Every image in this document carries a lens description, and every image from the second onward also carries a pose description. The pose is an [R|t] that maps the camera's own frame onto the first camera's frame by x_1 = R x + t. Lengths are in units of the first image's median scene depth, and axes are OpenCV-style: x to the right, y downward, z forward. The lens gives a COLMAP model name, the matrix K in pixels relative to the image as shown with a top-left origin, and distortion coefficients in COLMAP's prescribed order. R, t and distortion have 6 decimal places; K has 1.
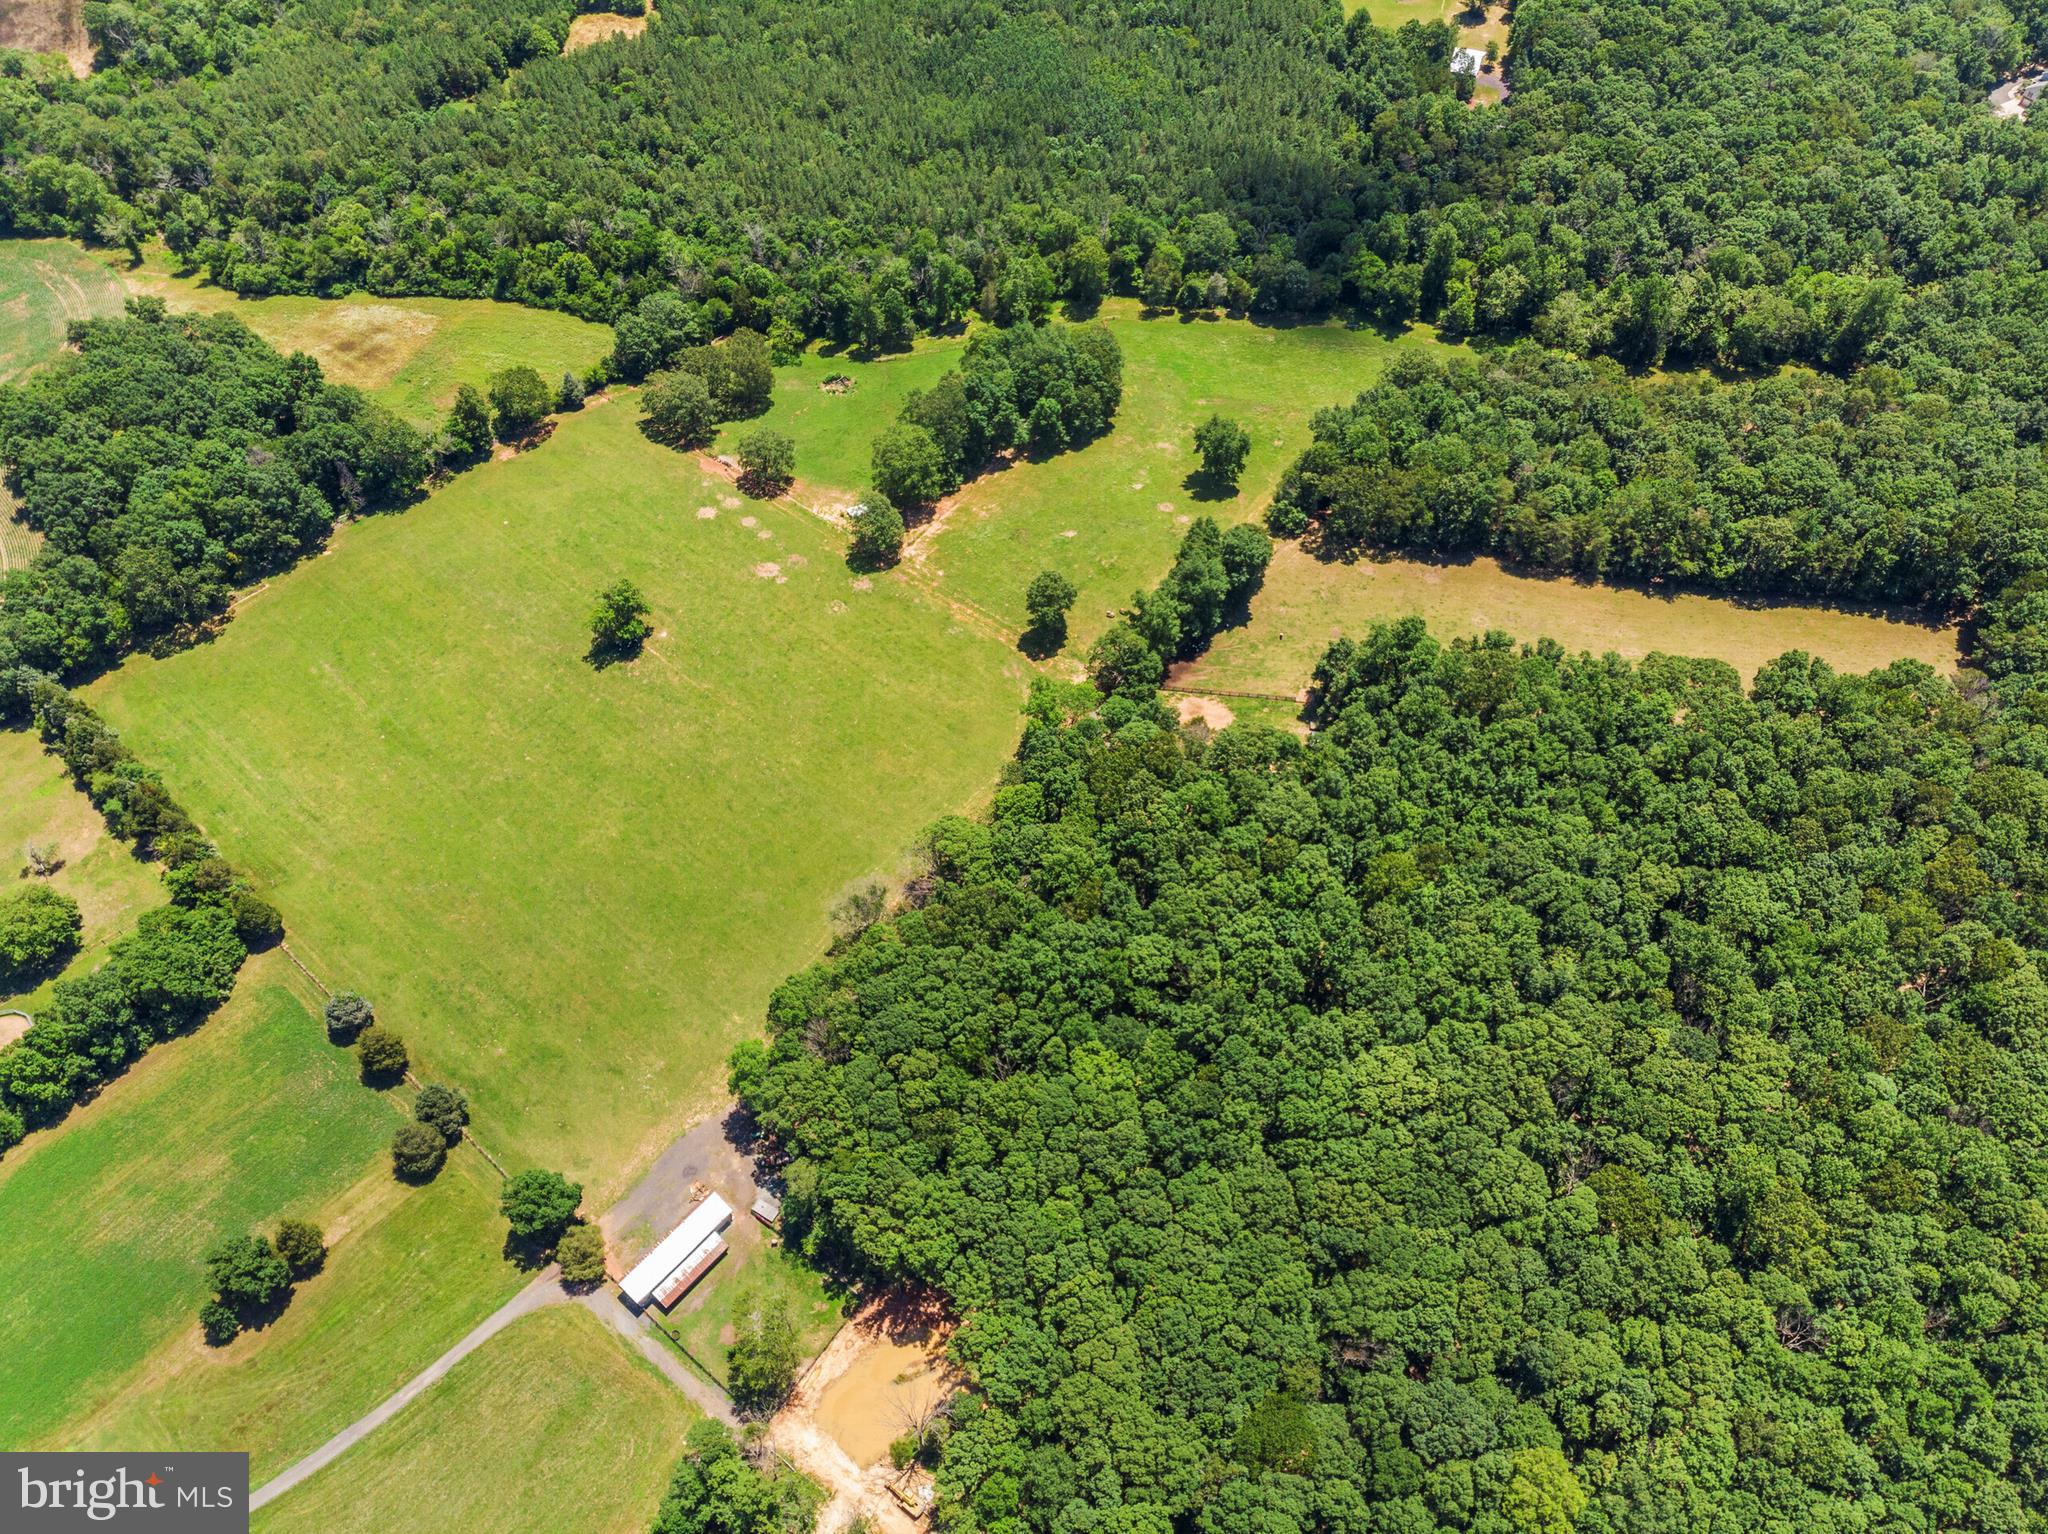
lens RADIAL K [[1462.6, 0, 998.3], [0, 1462.6, 775.0], [0, 0, 1]] dist [-0.005277, 0.000898]
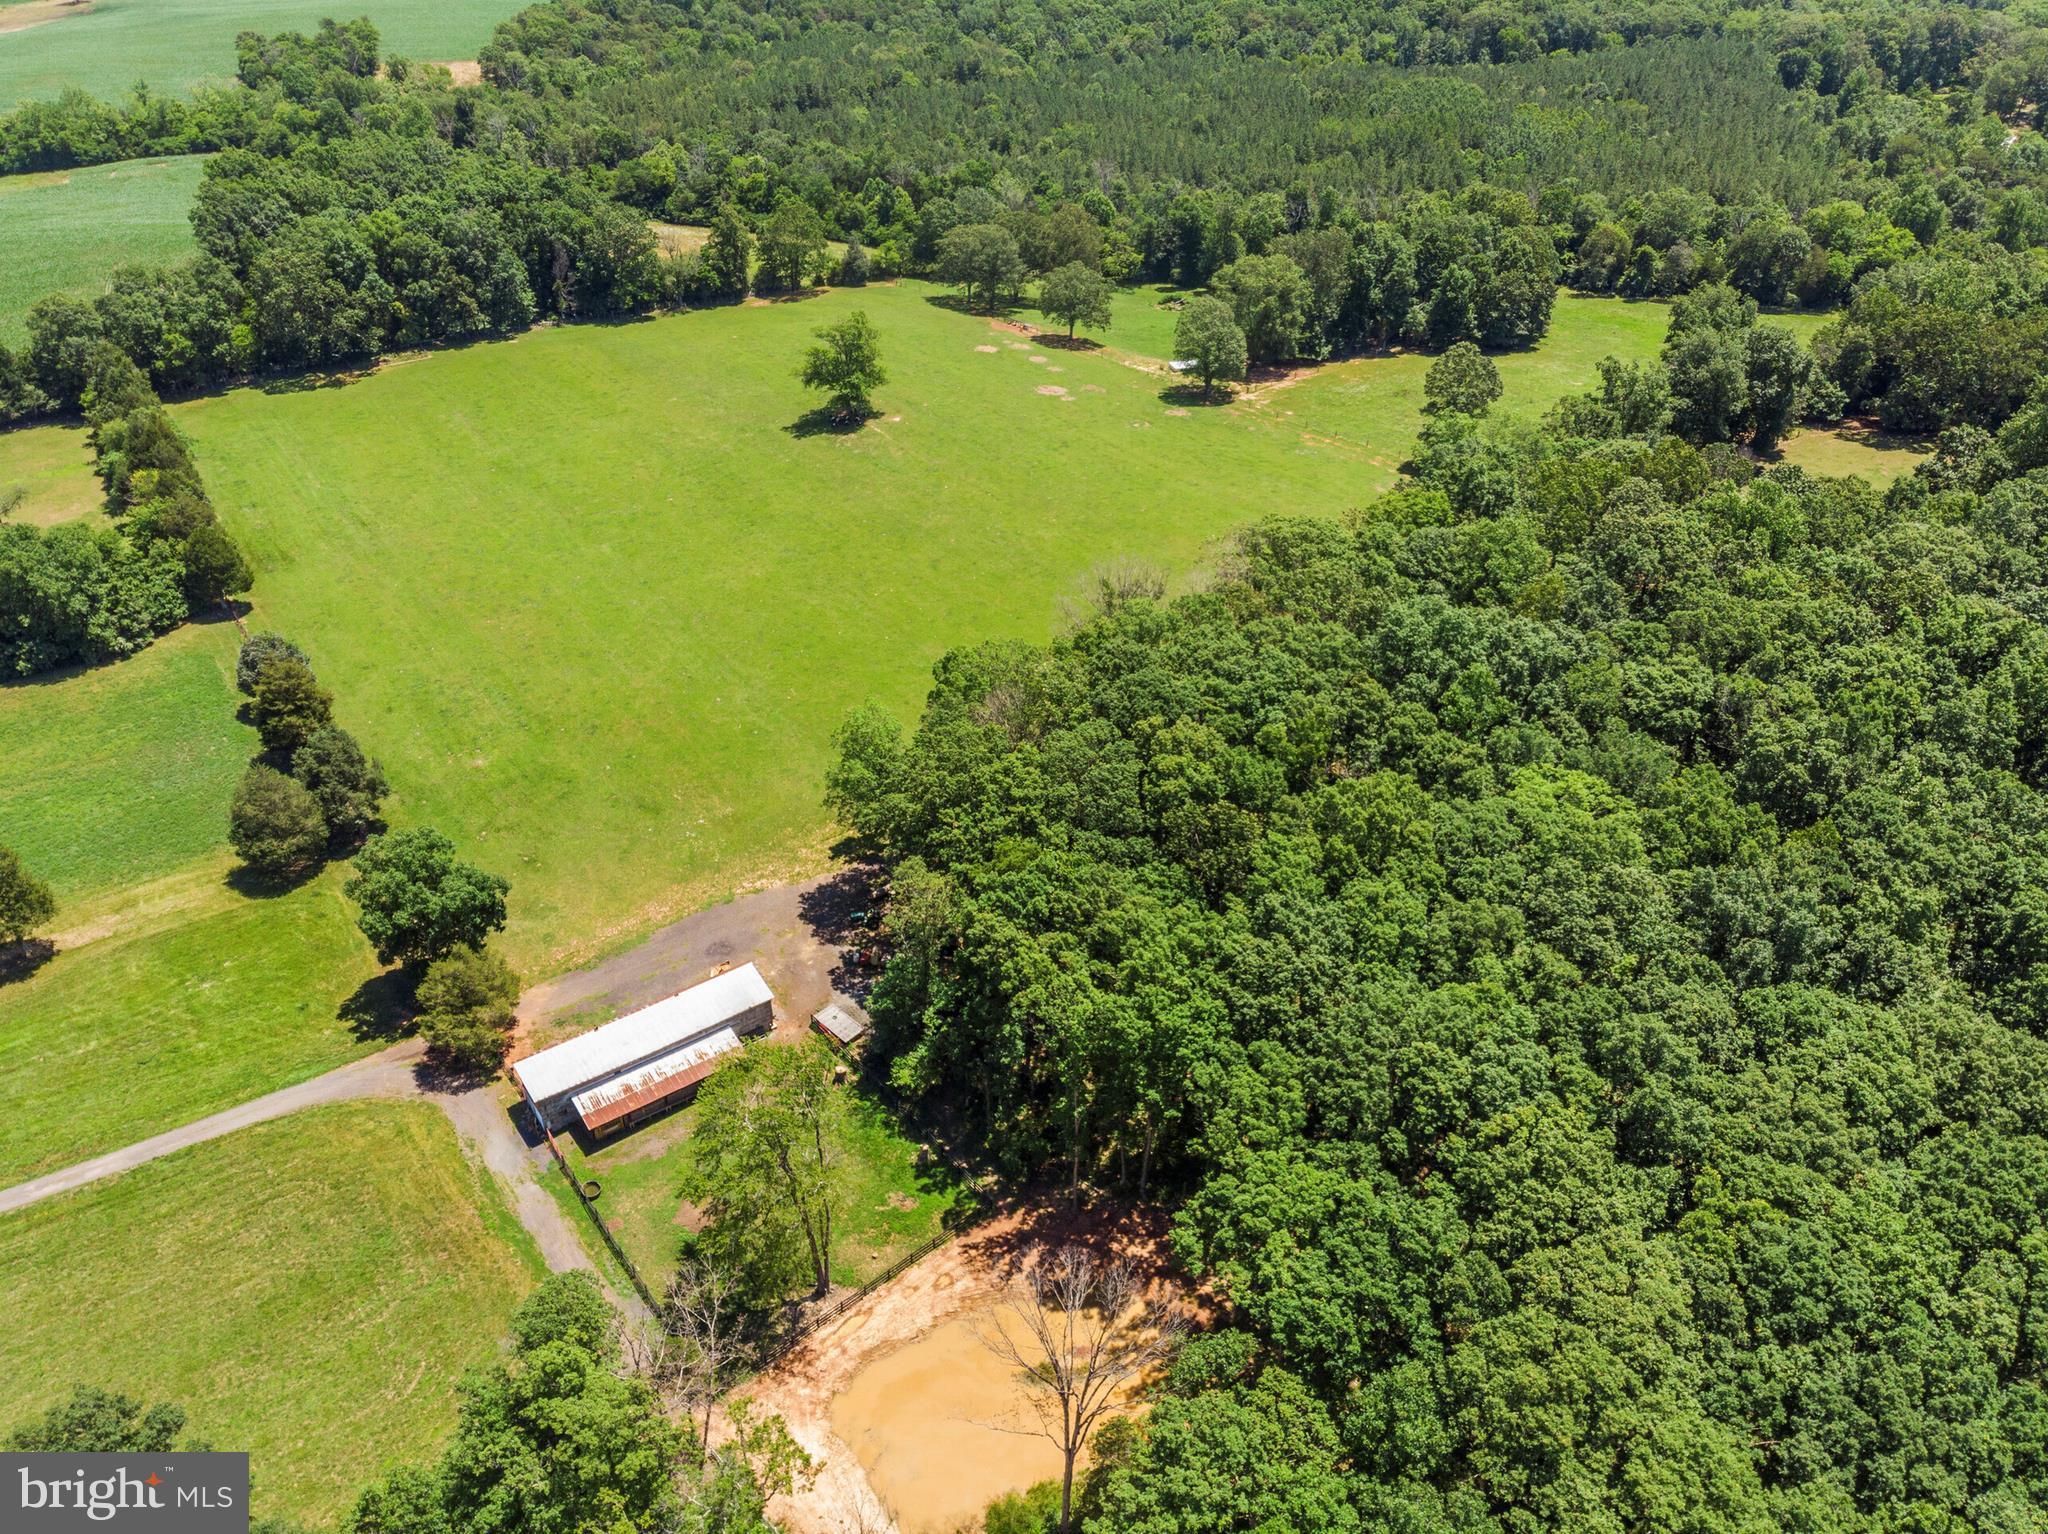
lens RADIAL K [[1494.8, 0, 1020.9], [0, 1494.8, 736.3], [0, 0, 1]] dist [0.004542, -0.002607]
pose [[0.973388, 0.138401, -0.182651, -0.016635], [-0.188871, 0.935894, -0.297373, 0.328907], [0.129785, 0.323956, 0.937128, 0.469161]]
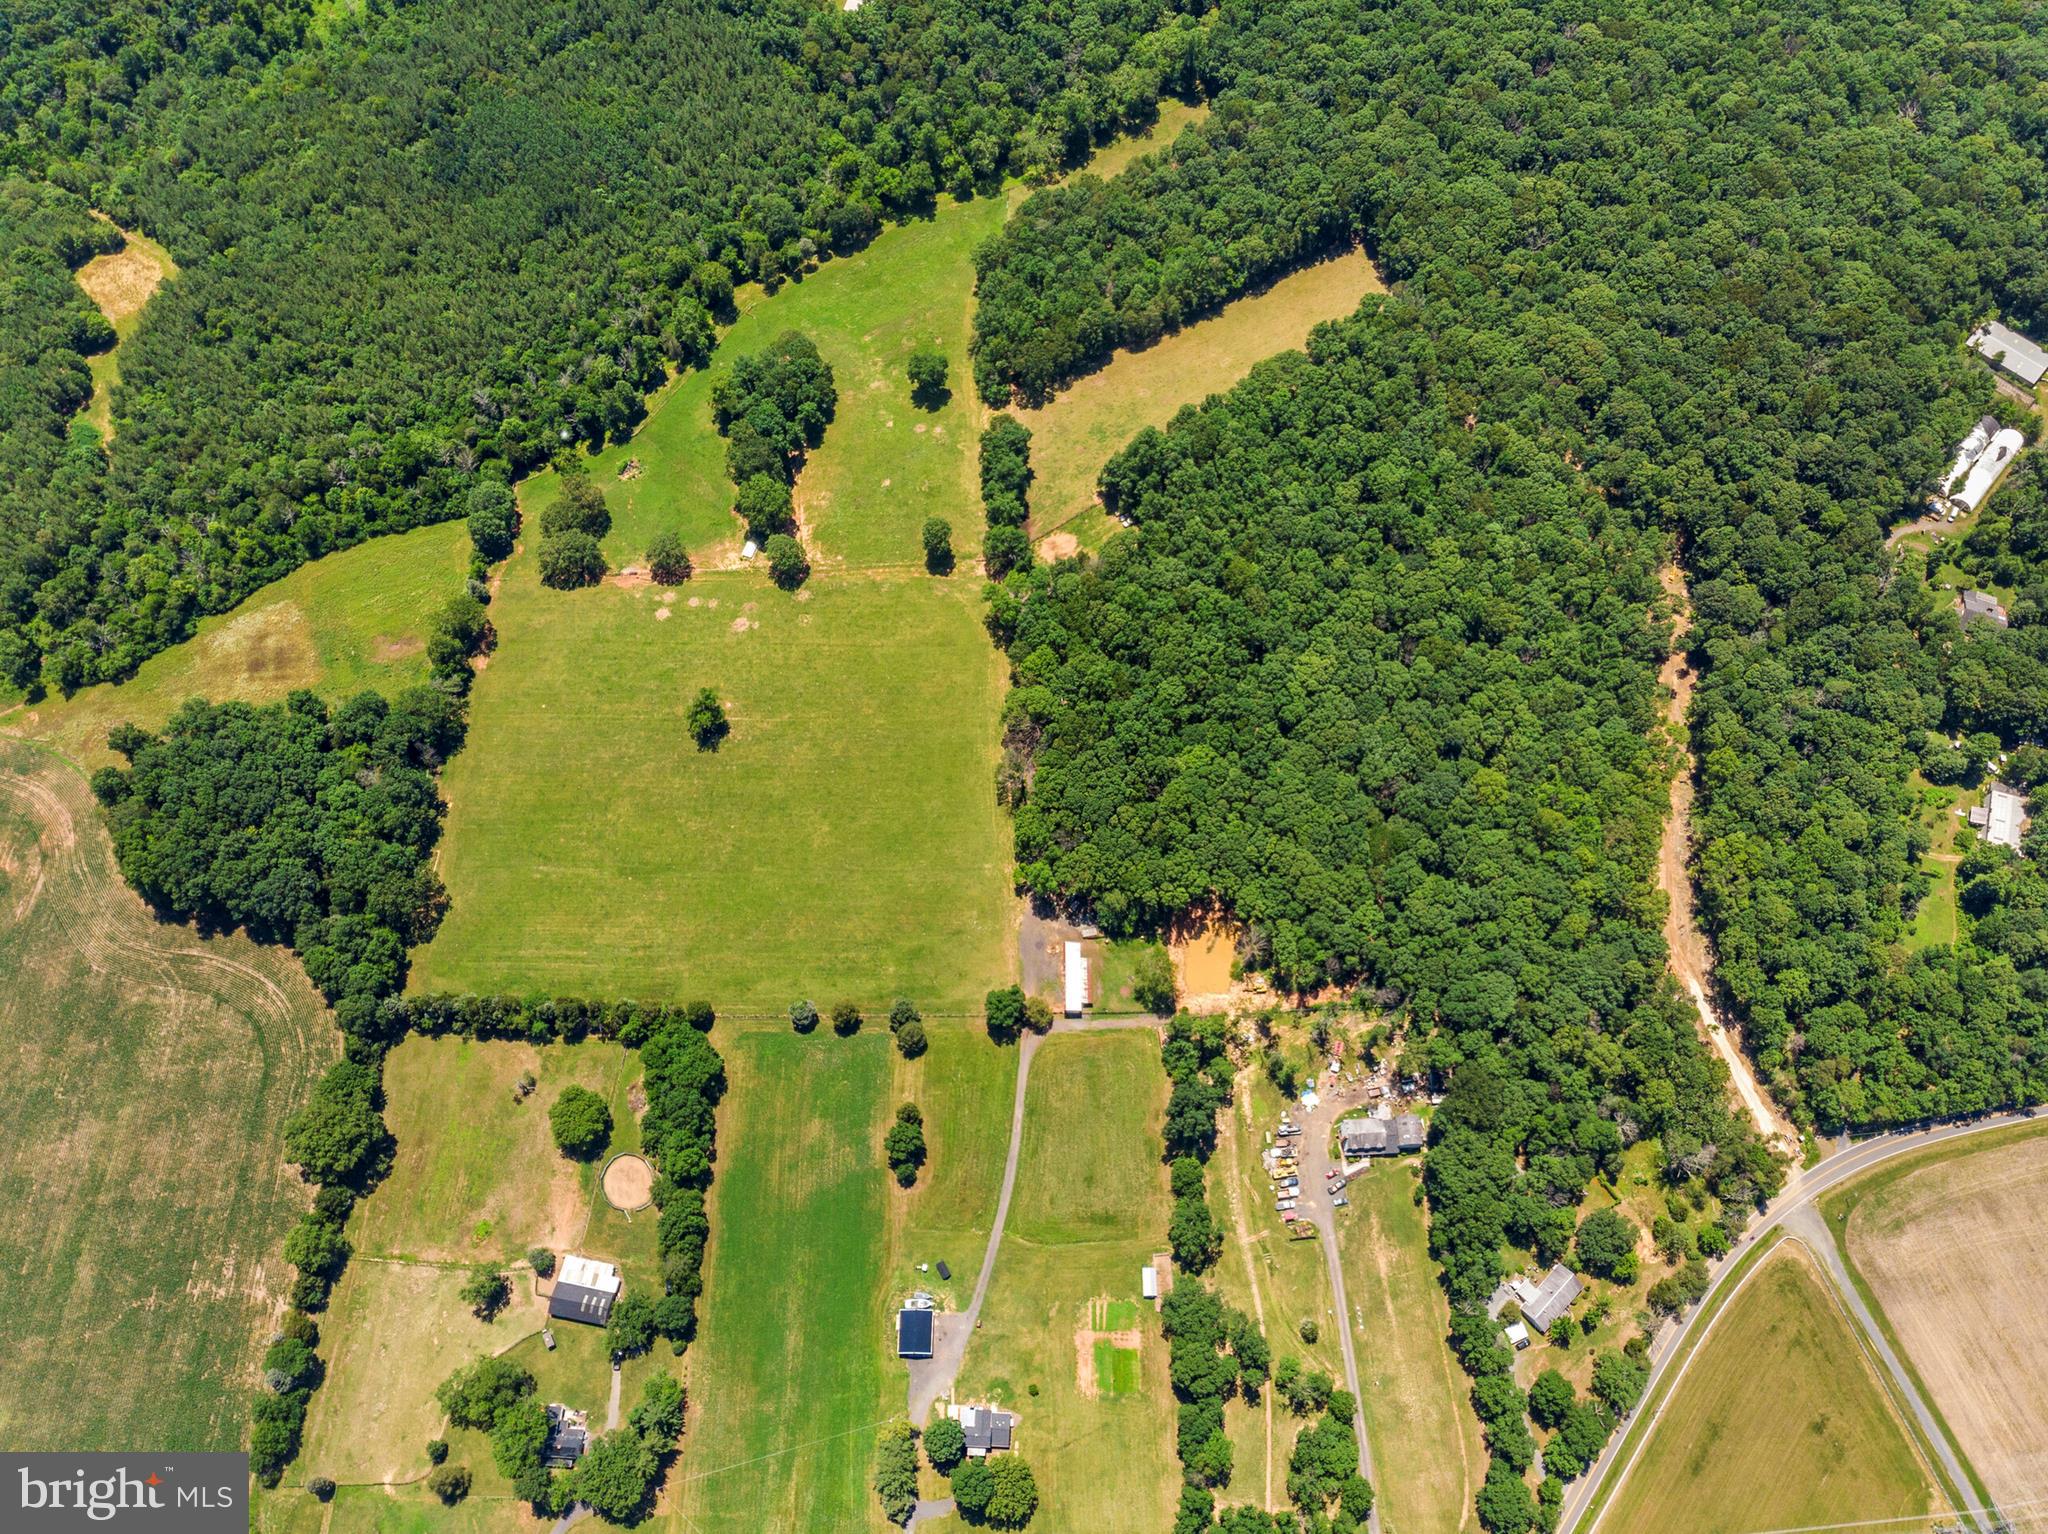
lens RADIAL K [[1462.6, 0, 998.3], [0, 1462.6, 775.0], [0, 0, 1]] dist [-0.005277, 0.000898]
pose [[0.758648, -0.601551, 0.250178, -0.545458], [0.524740, 0.791786, 0.312606, -0.446721], [-0.386136, -0.105880, 0.916345, -0.540040]]
